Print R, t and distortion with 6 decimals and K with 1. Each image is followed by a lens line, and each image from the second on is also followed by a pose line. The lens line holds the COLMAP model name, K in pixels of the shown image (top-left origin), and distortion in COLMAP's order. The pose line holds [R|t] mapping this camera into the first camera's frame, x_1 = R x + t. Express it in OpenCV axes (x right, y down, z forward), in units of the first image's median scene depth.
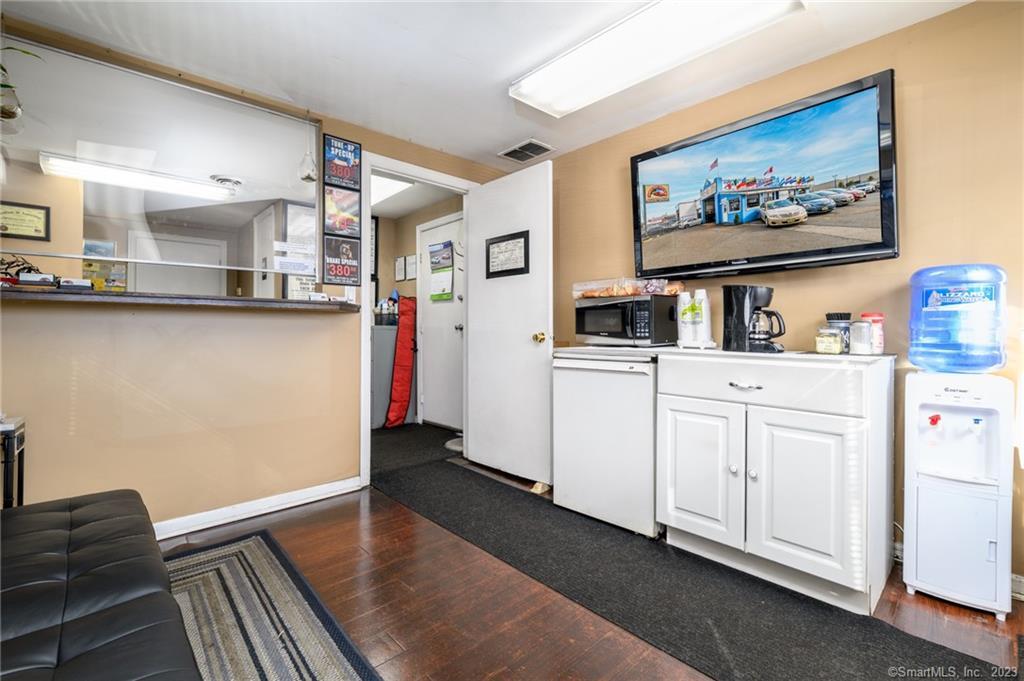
lens RADIAL K [[450.1, 0, 508.9], [0, 450.1, 330.7], [0, 0, 1]] dist [-0.000649, -0.000213]
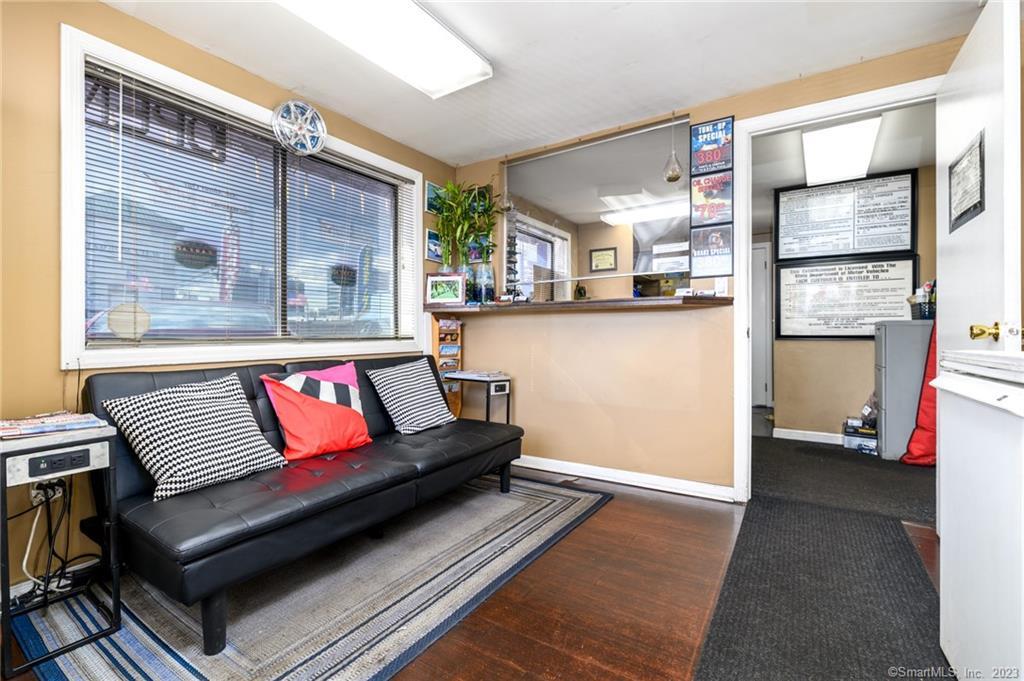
lens RADIAL K [[451.6, 0, 510.2], [0, 451.6, 338.5], [0, 0, 1]] dist [0.001038, -0.000499]
pose [[0.267155, 0.008247, -0.963618, 0.441478], [0.002064, 0.999956, 0.009130, 0.017755], [0.963651, -0.004428, 0.267126, 0.353978]]
